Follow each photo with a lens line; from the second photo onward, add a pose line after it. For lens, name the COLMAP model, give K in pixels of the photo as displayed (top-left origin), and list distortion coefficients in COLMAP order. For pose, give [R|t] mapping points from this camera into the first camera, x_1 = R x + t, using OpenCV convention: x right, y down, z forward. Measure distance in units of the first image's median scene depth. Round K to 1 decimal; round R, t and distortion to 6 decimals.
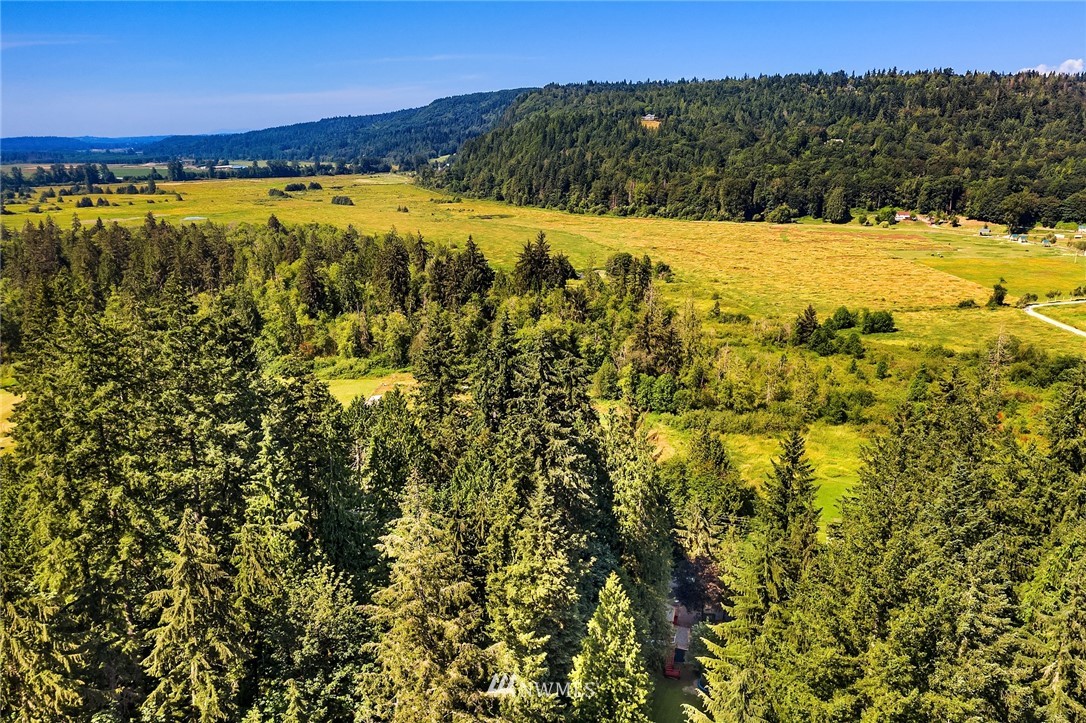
lens RADIAL K [[867.5, 0, 543.5], [0, 867.5, 359.4], [0, 0, 1]] dist [-0.019637, 0.002965]
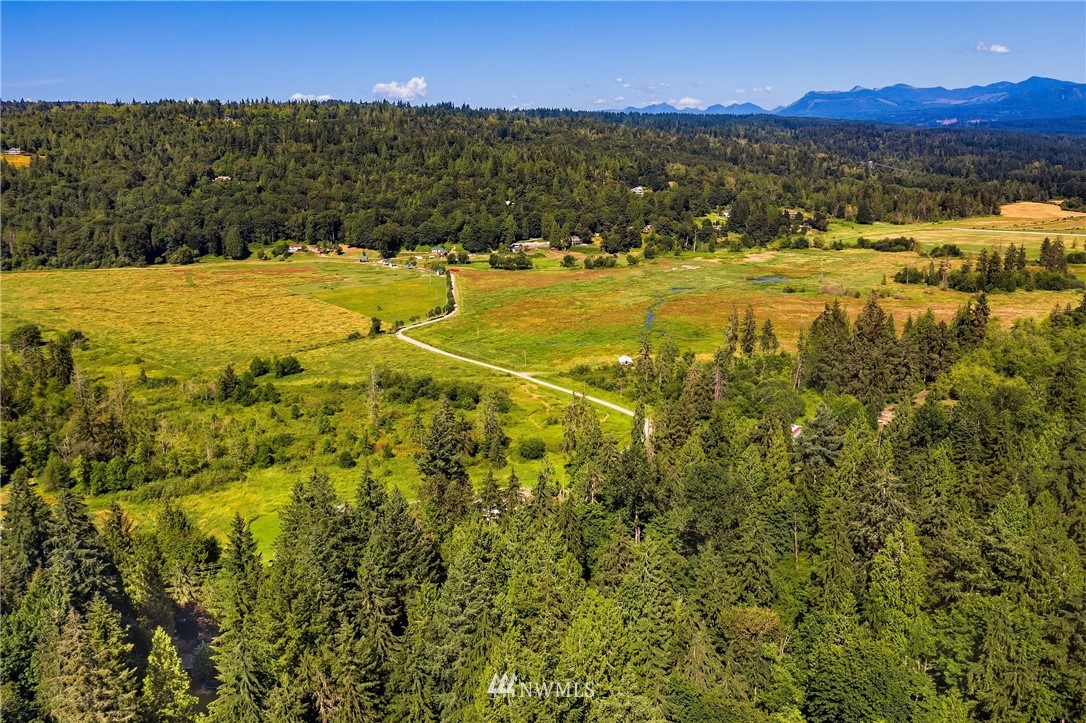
lens RADIAL K [[861.8, 0, 545.3], [0, 861.8, 360.5], [0, 0, 1]] dist [-0.028967, 0.009349]
pose [[0.784730, -0.158178, 0.599316, -0.043242], [0.163409, 0.985479, 0.046135, -0.041534], [-0.597911, 0.061730, 0.799182, -0.156258]]
